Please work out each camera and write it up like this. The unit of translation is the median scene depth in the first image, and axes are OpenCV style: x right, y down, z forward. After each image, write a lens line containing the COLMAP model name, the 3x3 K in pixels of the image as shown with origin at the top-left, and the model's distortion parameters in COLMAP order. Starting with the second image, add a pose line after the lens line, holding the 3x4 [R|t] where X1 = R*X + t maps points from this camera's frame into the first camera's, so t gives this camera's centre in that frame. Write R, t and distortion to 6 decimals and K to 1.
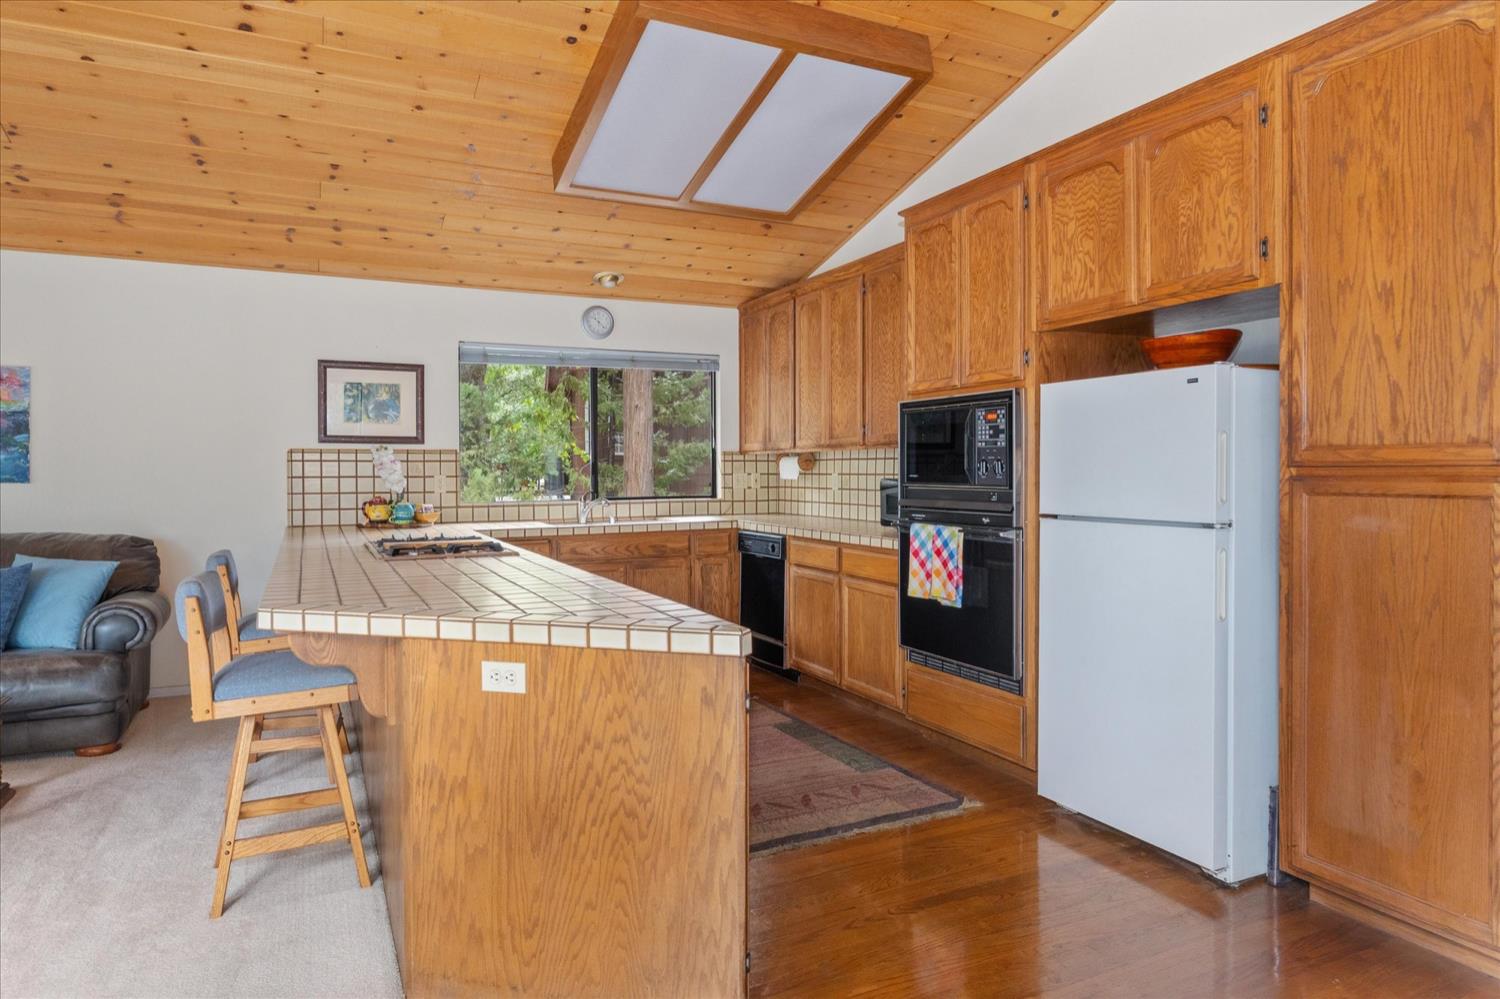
lens RADIAL K [[913.3, 0, 752.7], [0, 913.3, 480.5], [0, 0, 1]] dist [-0.003795, -0.002710]
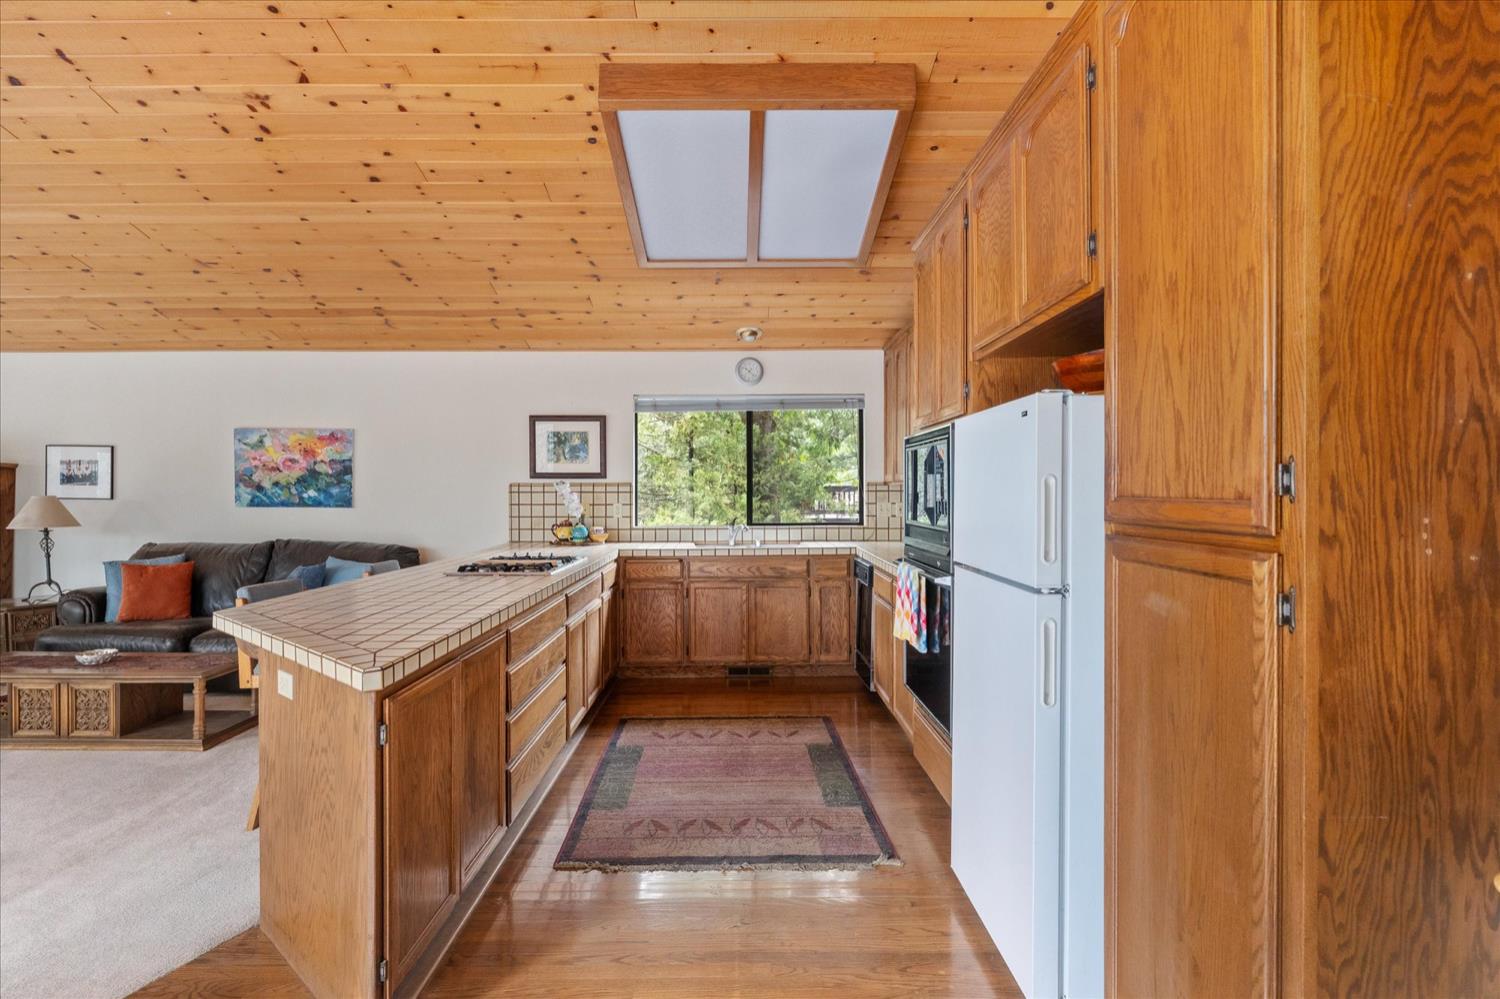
lens RADIAL K [[775.2, 0, 742.7], [0, 775.2, 497.8], [0, 0, 1]] dist [-0.007365, 0.000027]
pose [[0.898799, 0.005992, -0.438320, 0.328001], [-0.006098, 0.999981, 0.001166, -0.018785], [0.438318, 0.001625, 0.898818, 0.147726]]
